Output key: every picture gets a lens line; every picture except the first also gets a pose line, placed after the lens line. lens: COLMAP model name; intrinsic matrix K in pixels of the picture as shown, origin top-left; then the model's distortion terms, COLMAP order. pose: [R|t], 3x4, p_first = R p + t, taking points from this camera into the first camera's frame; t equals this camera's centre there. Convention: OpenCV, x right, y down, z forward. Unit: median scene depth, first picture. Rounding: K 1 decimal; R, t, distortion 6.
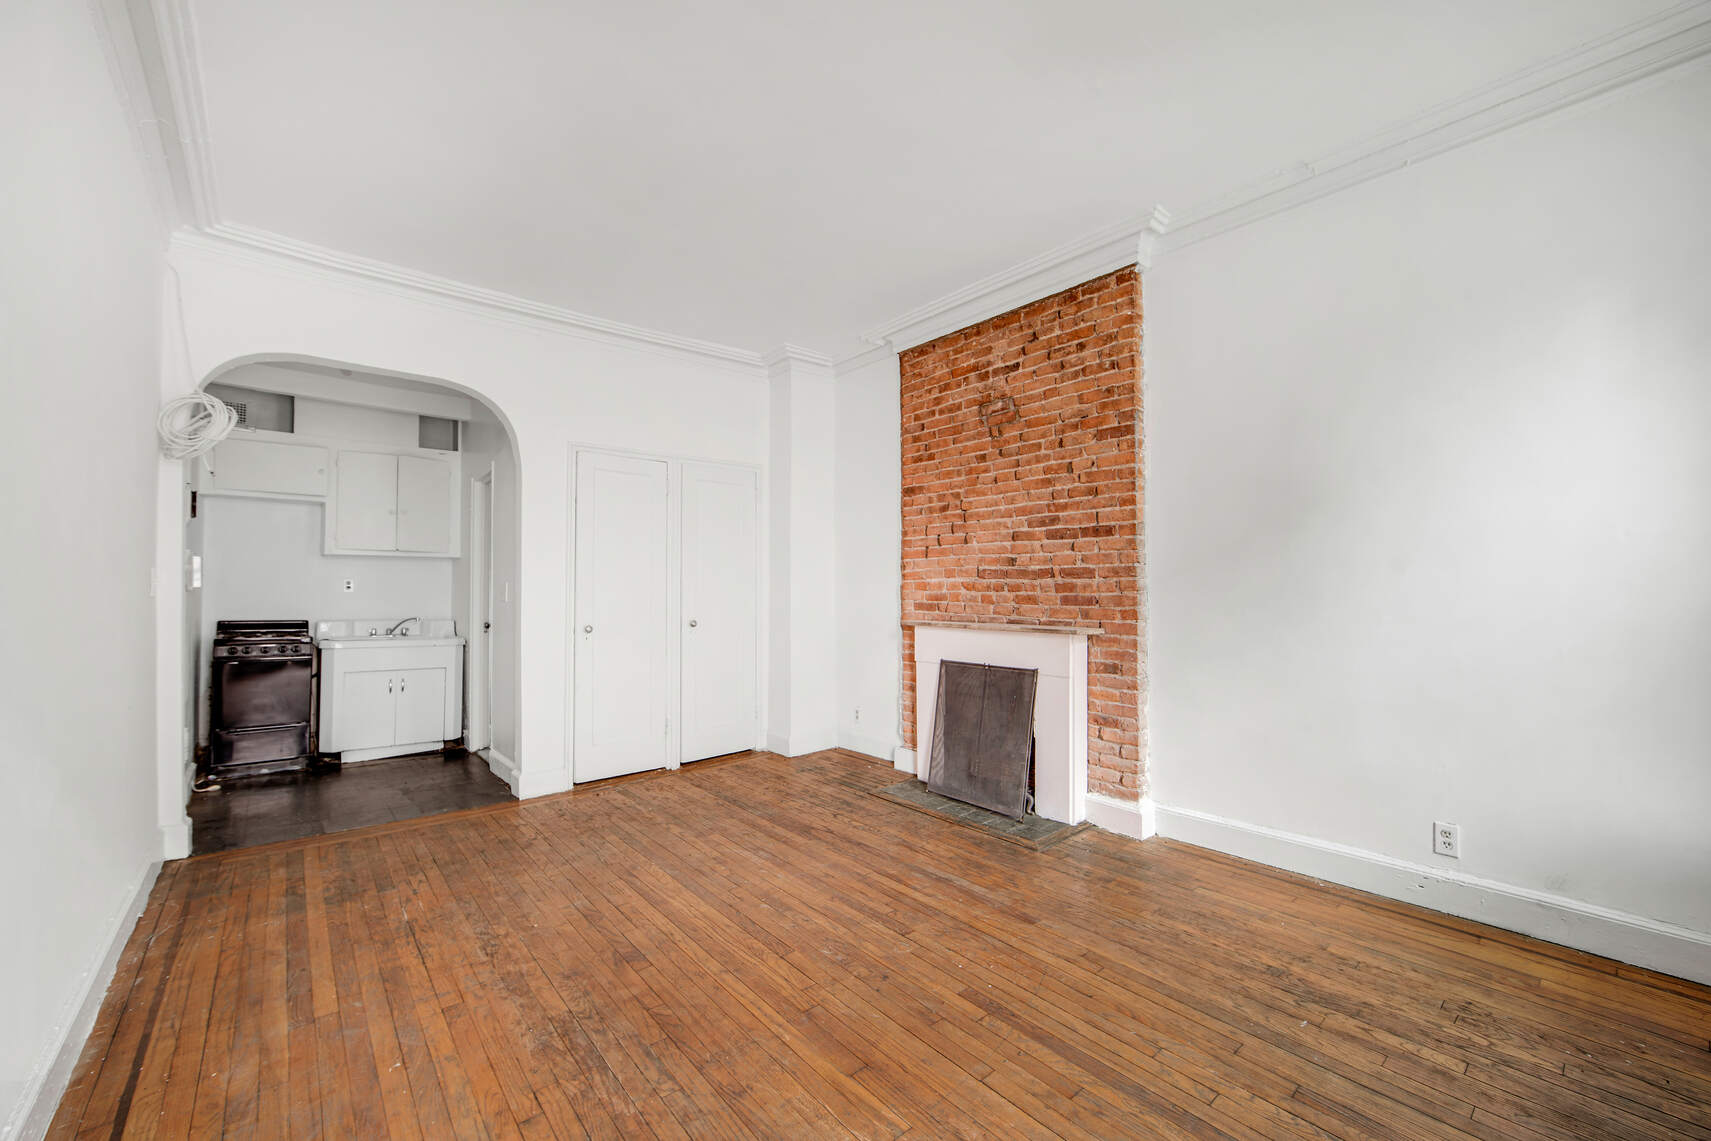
lens RADIAL K [[691.3, 0, 849.0], [0, 691.3, 573.9], [0, 0, 1]] dist [-0.010996, -0.000054]
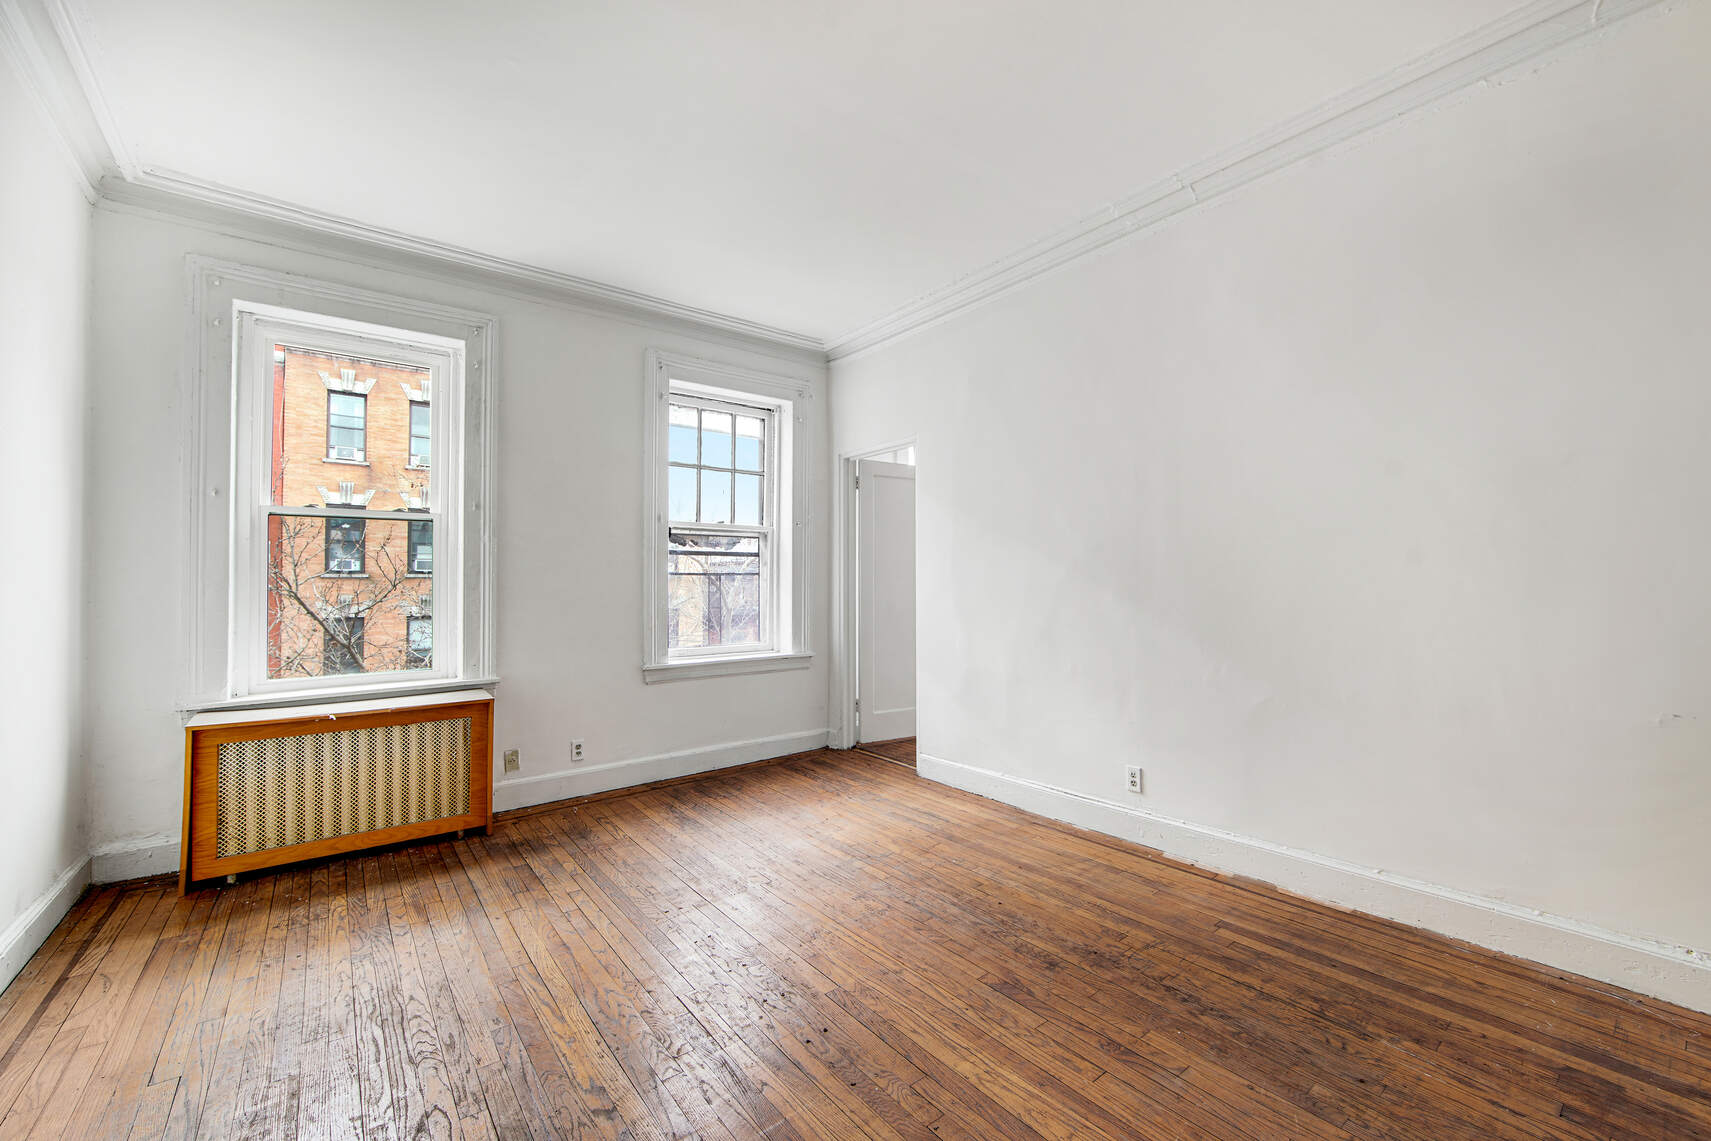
lens RADIAL K [[691.3, 0, 849.0], [0, 691.3, 573.9], [0, 0, 1]] dist [-0.010996, -0.000054]
pose [[-0.998861, 0.016558, 0.044752, -0.166642], [0.014429, 0.998768, -0.047482, 0.063302], [-0.045483, -0.046783, -0.997869, 2.013252]]
